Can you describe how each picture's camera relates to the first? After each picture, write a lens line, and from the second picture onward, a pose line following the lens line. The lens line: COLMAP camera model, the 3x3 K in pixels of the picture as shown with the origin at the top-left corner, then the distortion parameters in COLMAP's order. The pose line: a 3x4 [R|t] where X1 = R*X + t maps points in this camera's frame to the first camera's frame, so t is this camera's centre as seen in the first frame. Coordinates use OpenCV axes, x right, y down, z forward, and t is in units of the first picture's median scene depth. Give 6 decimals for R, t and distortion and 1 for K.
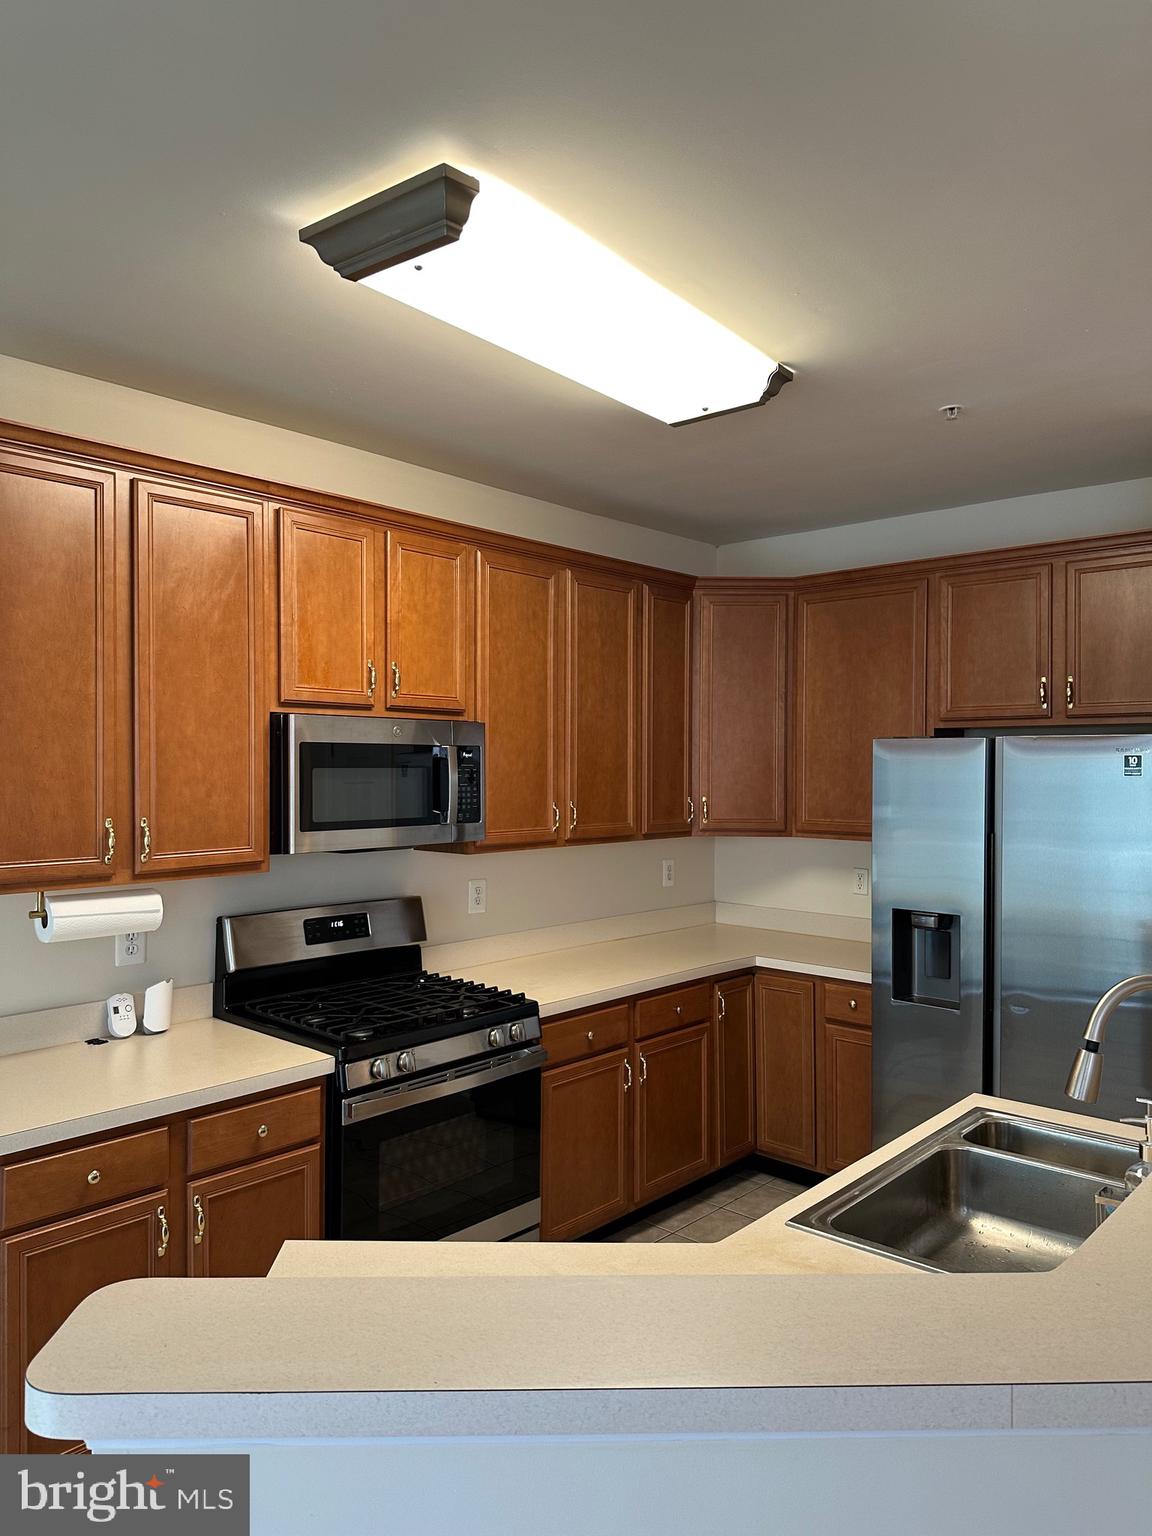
lens RADIAL K [[1079.8, 0, 570.8], [0, 1079.8, 760.5], [0, 0, 1]] dist [0.049593, -0.066323]
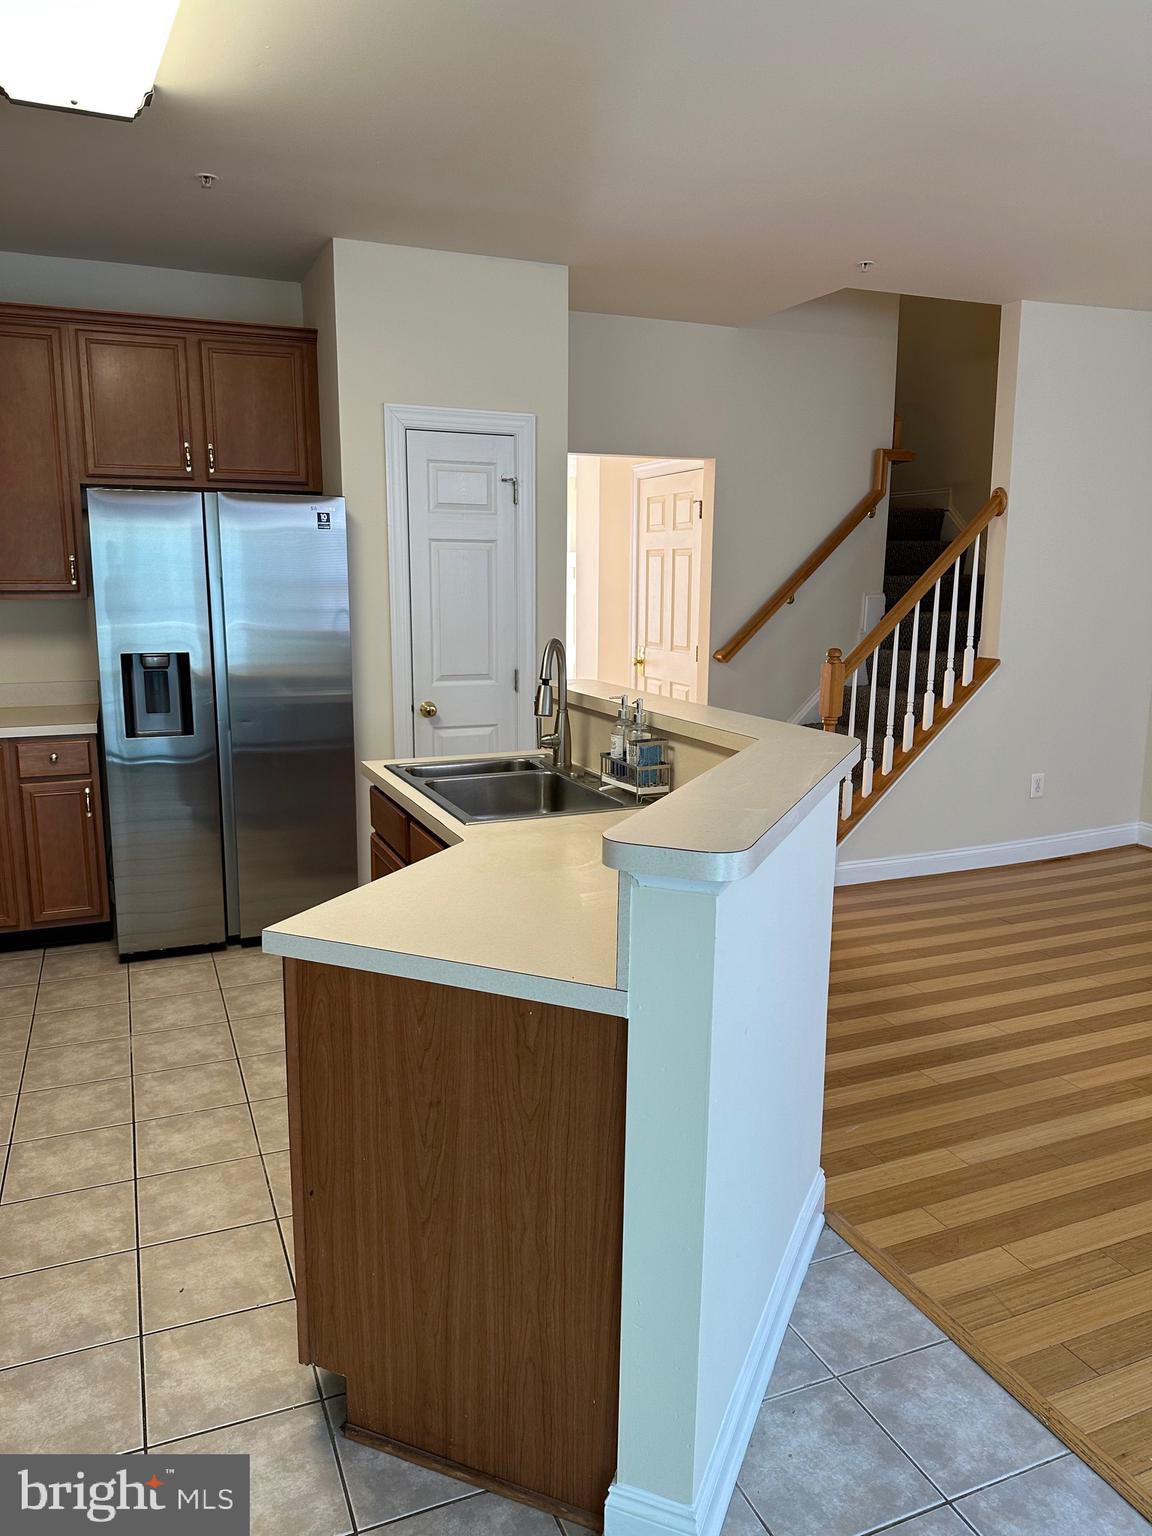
lens RADIAL K [[1079.8, 0, 573.5], [0, 1079.8, 778.2], [0, 0, 1]] dist [0.049593, -0.066323]
pose [[0.420453, -0.173375, 0.890596, -0.505956], [-0.006051, 0.981016, 0.193834, 0.047445], [-0.907294, -0.086887, 0.411422, 0.152232]]
